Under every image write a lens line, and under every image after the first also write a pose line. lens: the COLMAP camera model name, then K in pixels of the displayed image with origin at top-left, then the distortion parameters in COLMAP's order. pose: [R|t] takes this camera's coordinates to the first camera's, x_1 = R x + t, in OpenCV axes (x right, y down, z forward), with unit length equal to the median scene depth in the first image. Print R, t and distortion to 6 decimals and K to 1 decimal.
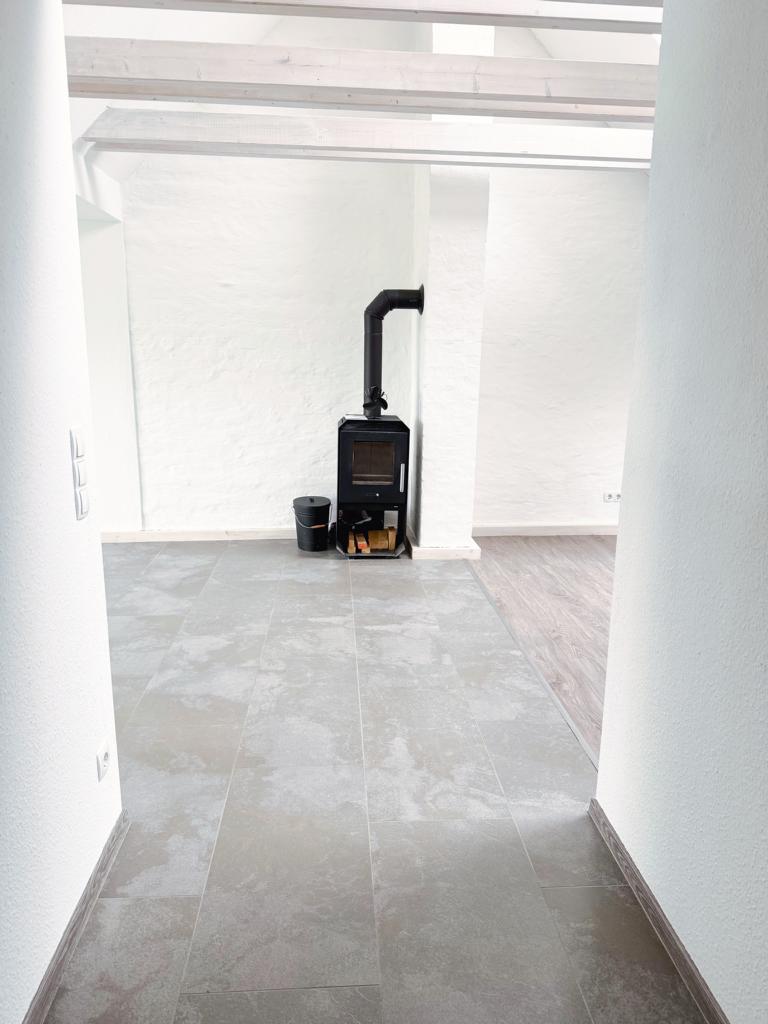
lens RADIAL K [[710.1, 0, 384.4], [0, 710.1, 514.4], [0, 0, 1]] dist [0.008153, -0.013719]
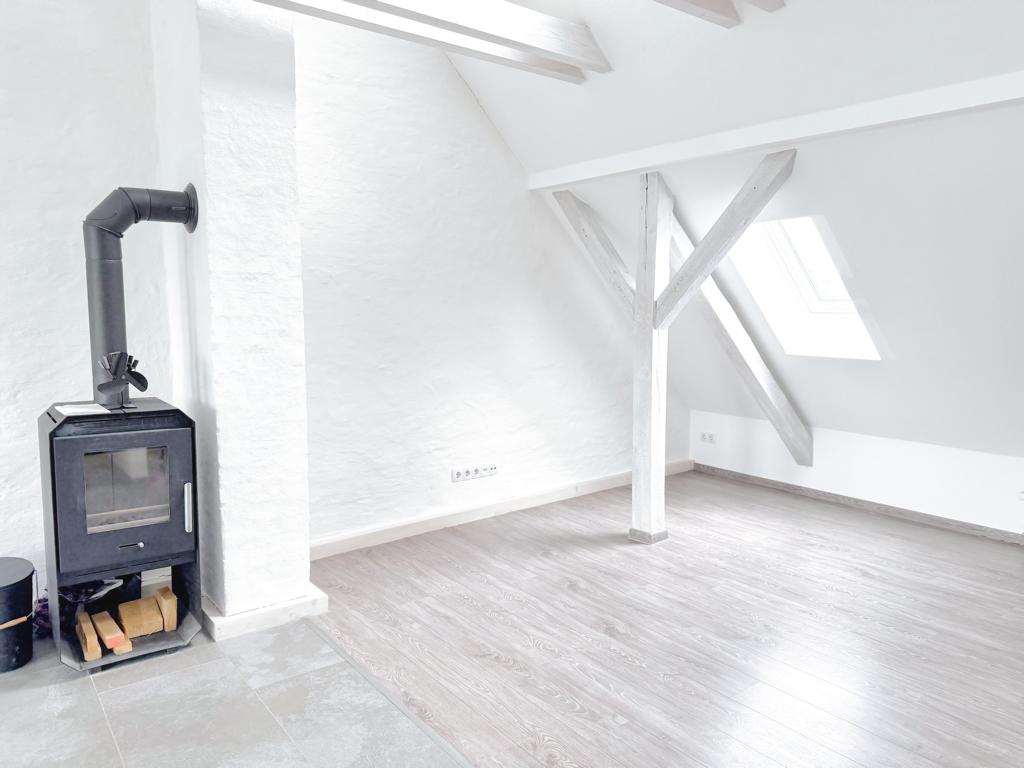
lens RADIAL K [[710.1, 0, 515.1], [0, 710.1, 377.5], [0, 0, 1]] dist [0.008153, -0.013719]
pose [[0.827266, -0.068358, 0.557636, -0.068122], [0.127375, 0.989544, -0.067660, -0.080624], [-0.547181, 0.127001, 0.827323, 0.358458]]
